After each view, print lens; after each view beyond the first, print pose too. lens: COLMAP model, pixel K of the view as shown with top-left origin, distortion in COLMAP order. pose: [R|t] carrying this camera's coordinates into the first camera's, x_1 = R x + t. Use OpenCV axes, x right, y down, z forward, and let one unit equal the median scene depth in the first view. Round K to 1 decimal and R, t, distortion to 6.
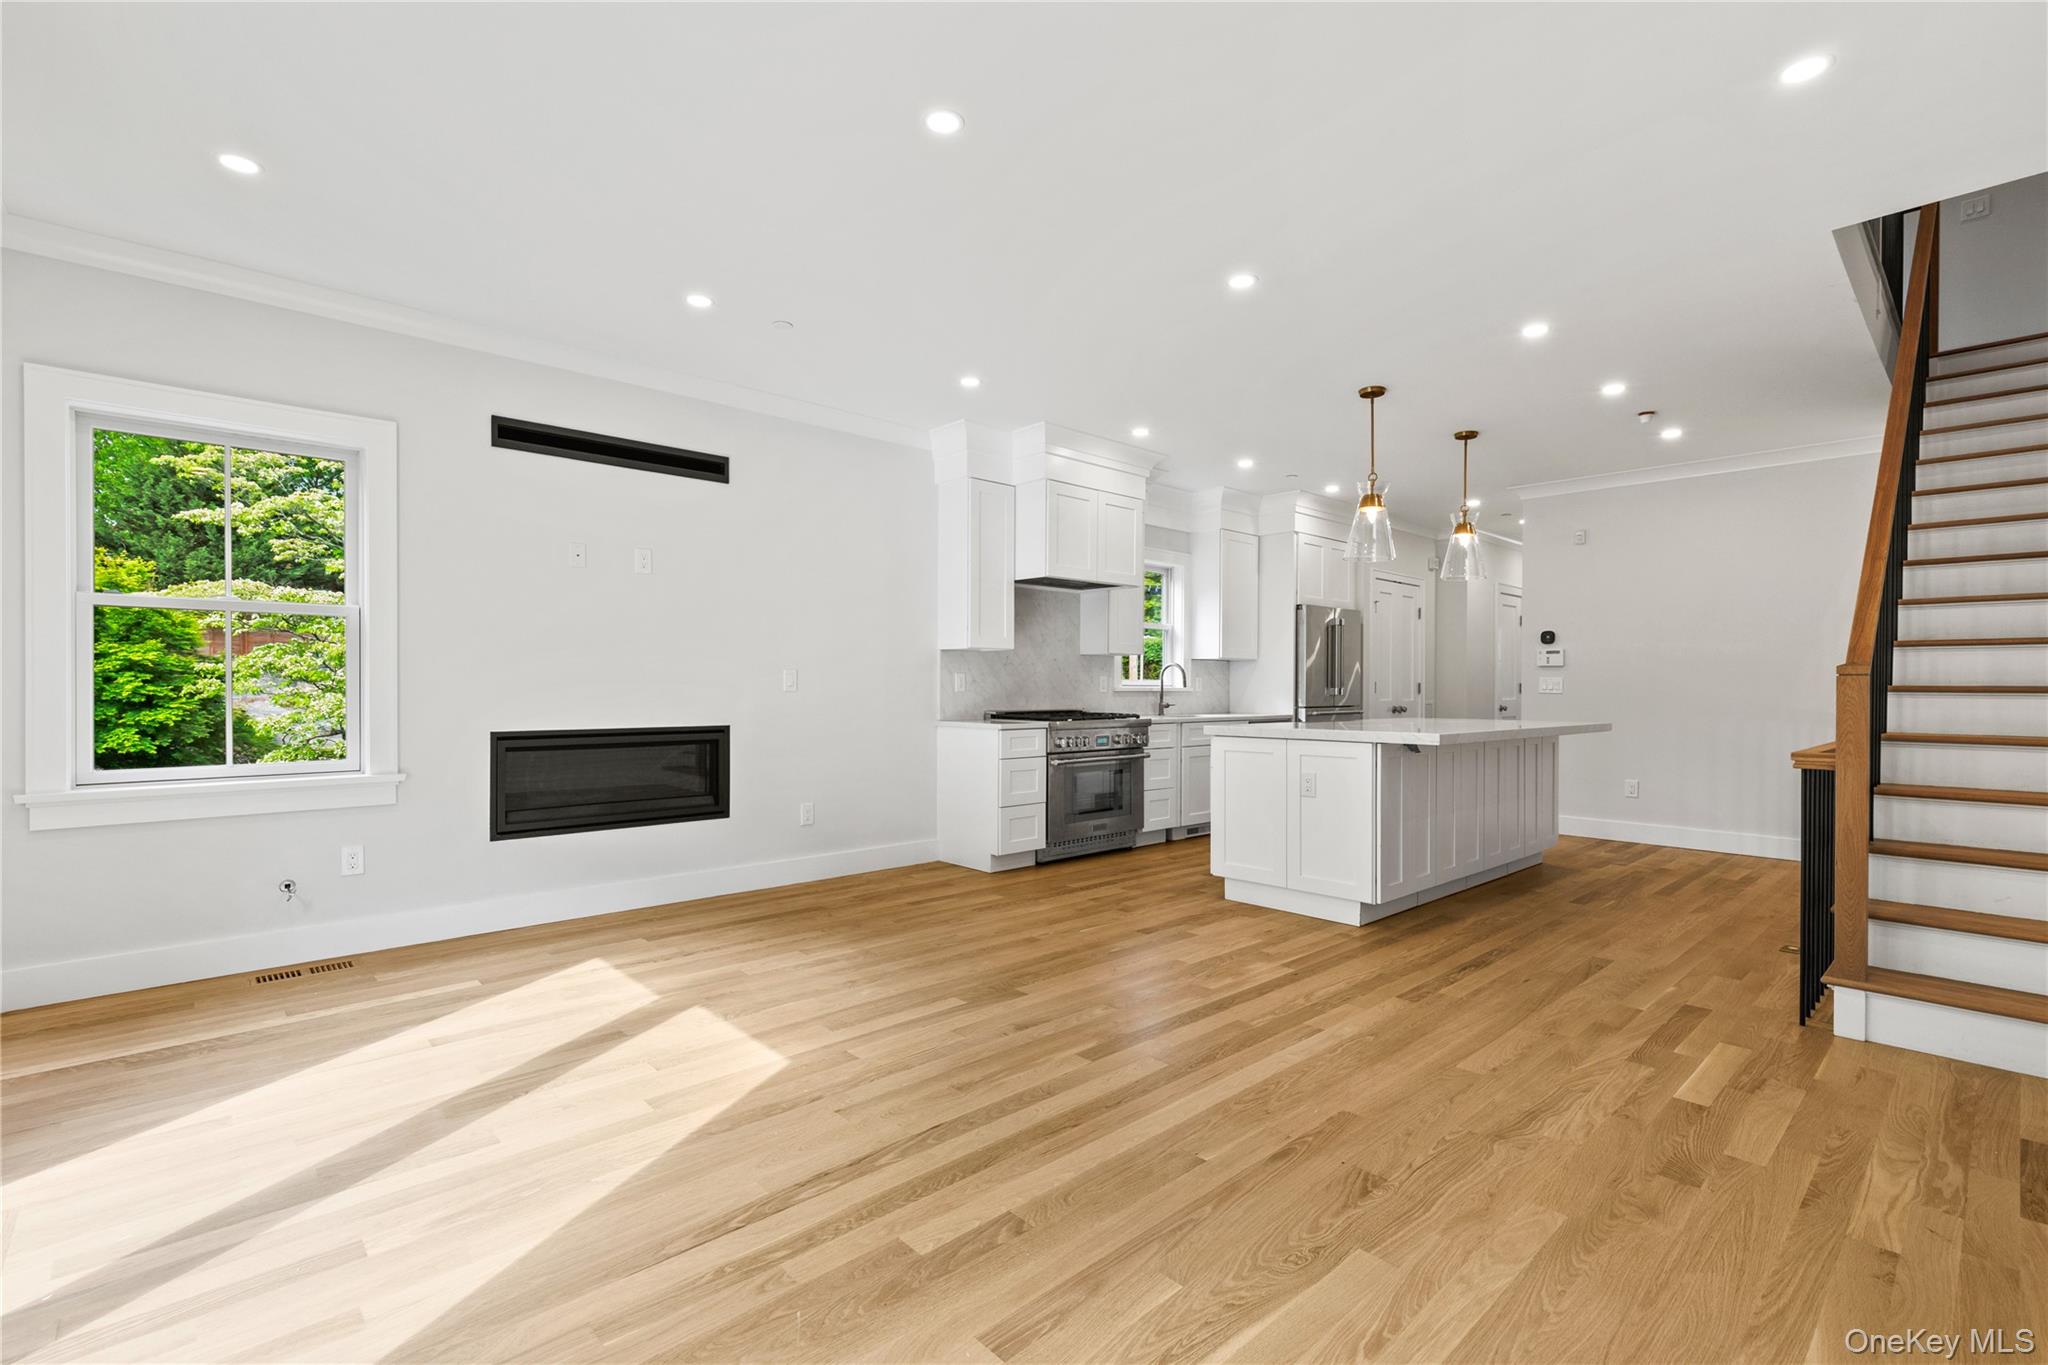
lens RADIAL K [[919.7, 0, 1024.0], [0, 919.7, 682.5], [0, 0, 1]] dist [0.015368, -0.000418]
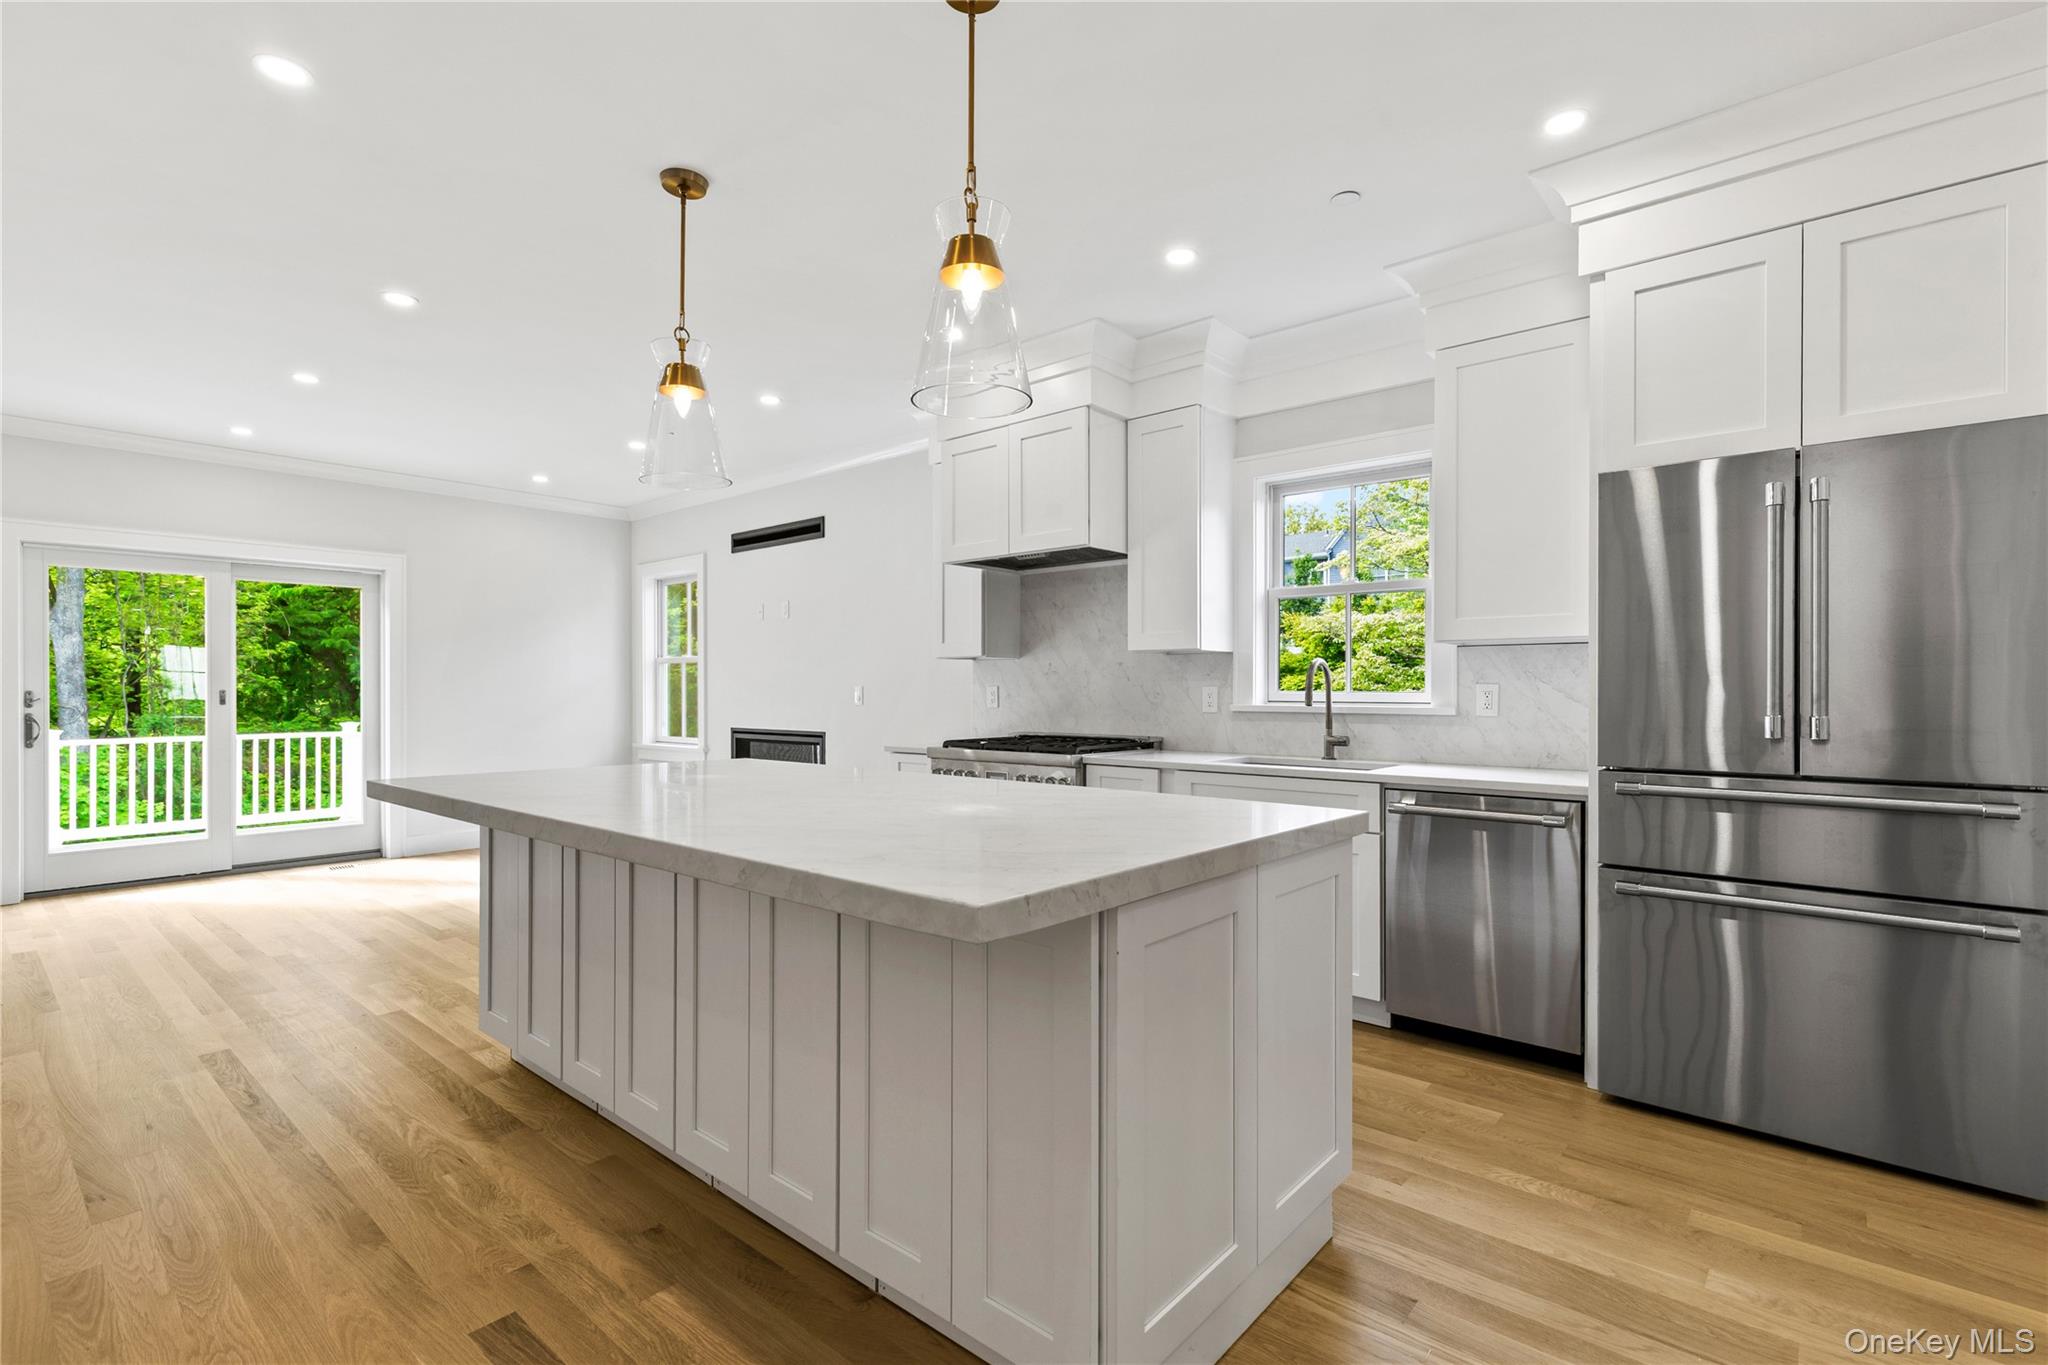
lens RADIAL K [[919.7, 0, 1024.0], [0, 919.7, 682.5], [0, 0, 1]] dist [0.015368, -0.000418]
pose [[0.121865, -0.006254, -0.992527, 1.130691], [0.008139, 0.999953, -0.005301, -0.011907], [0.992513, -0.007432, 0.121910, 1.330007]]
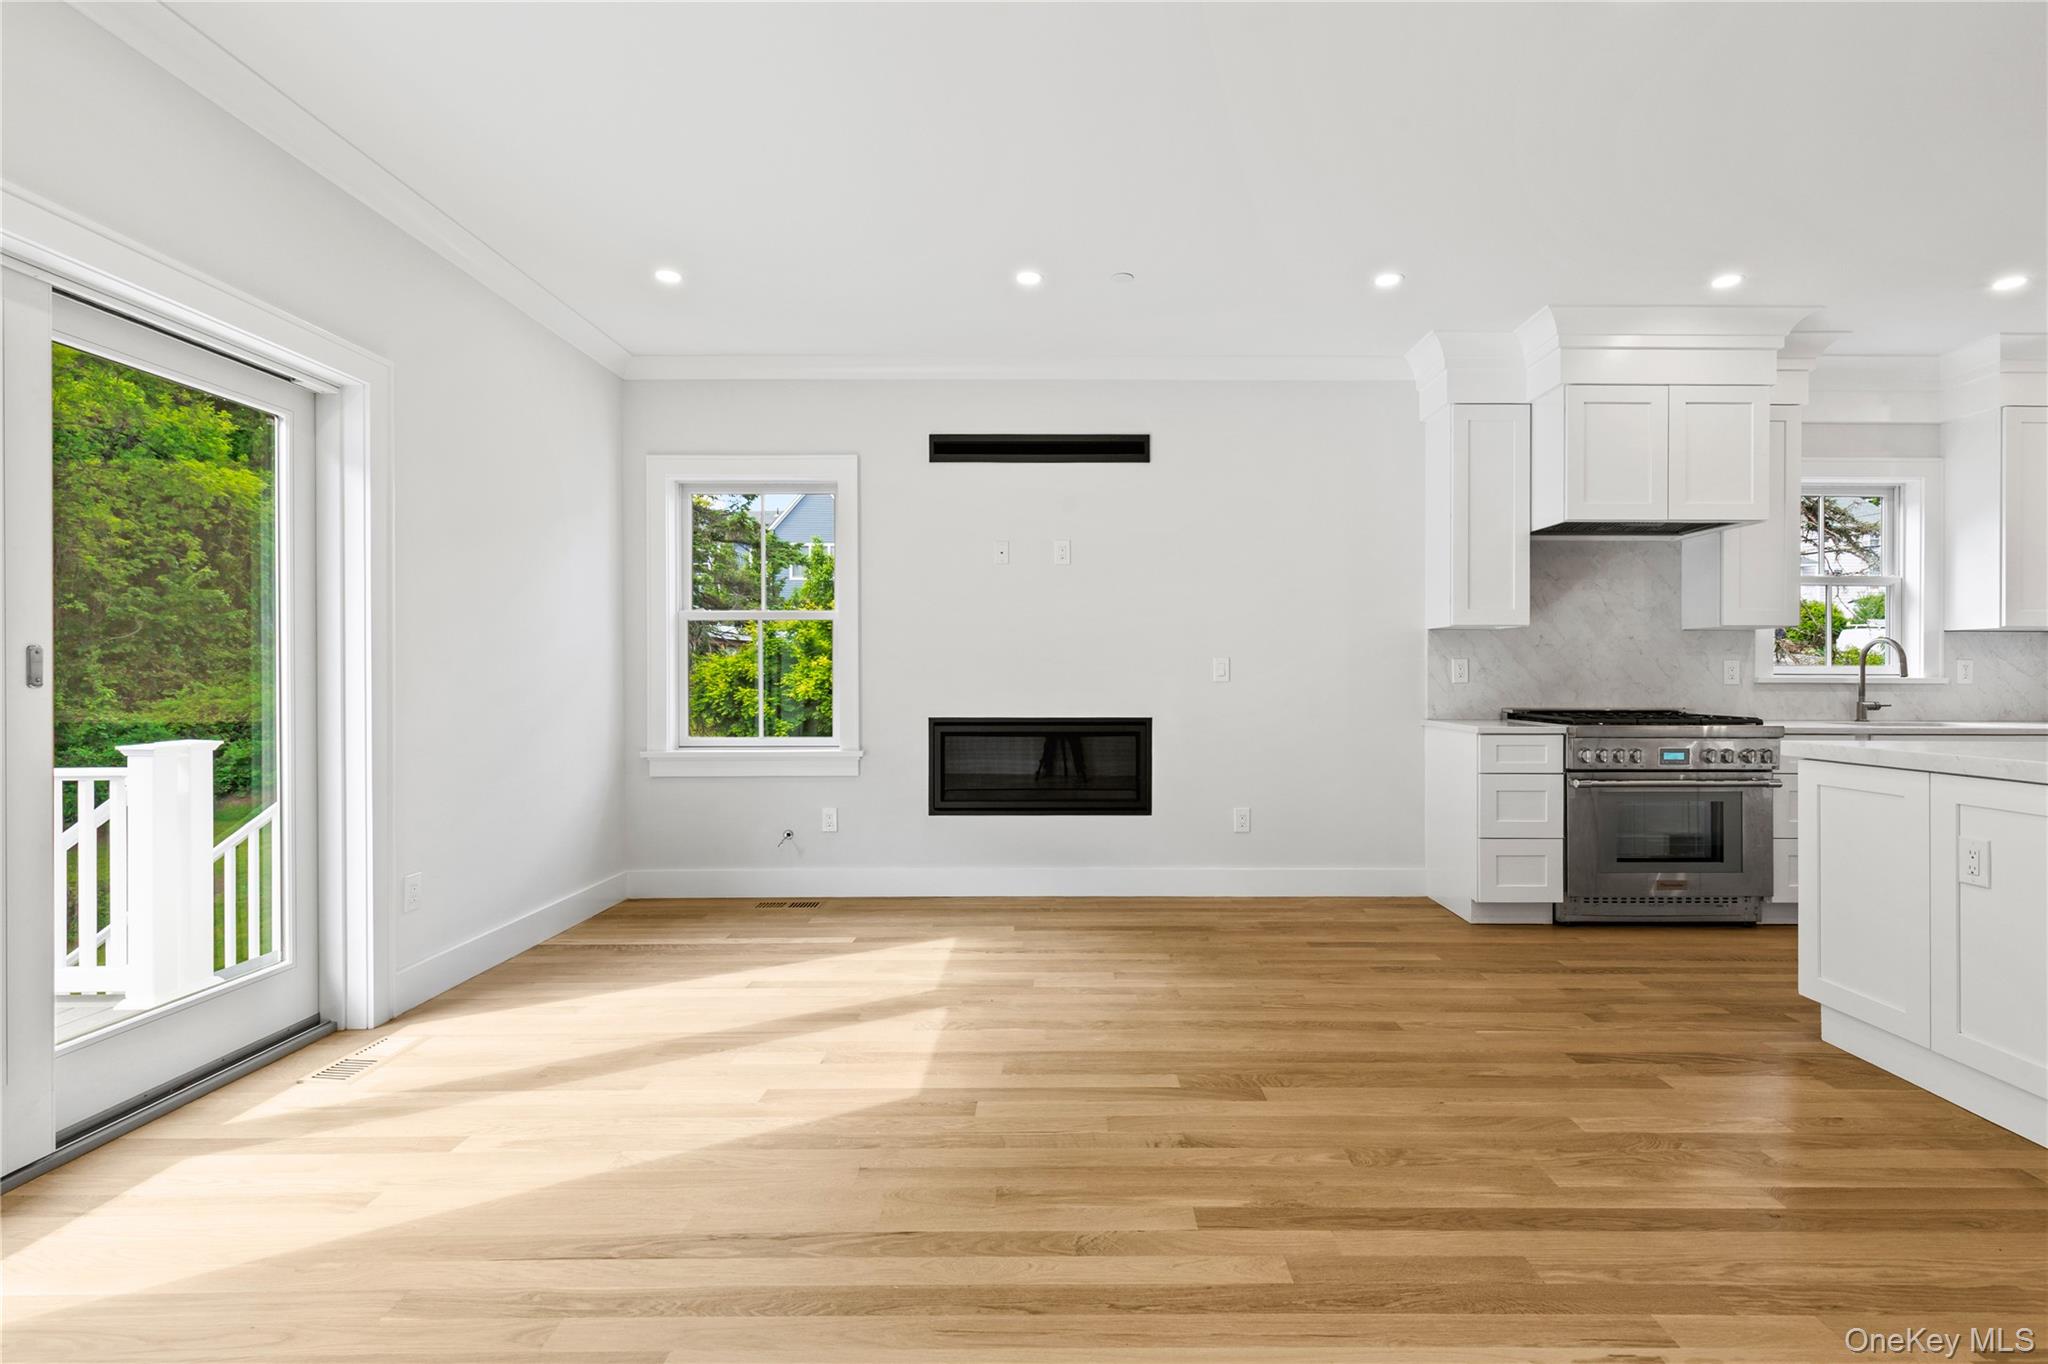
lens RADIAL K [[931.2, 0, 1063.3], [0, 931.2, 672.7], [0, 0, 1]] dist [0.010402, -0.000885]
pose [[0.742030, -0.004057, -0.670354, 0.301729], [0.004282, 0.999990, -0.001313, 0.001477], [0.670353, -0.001896, 0.742040, 0.275661]]
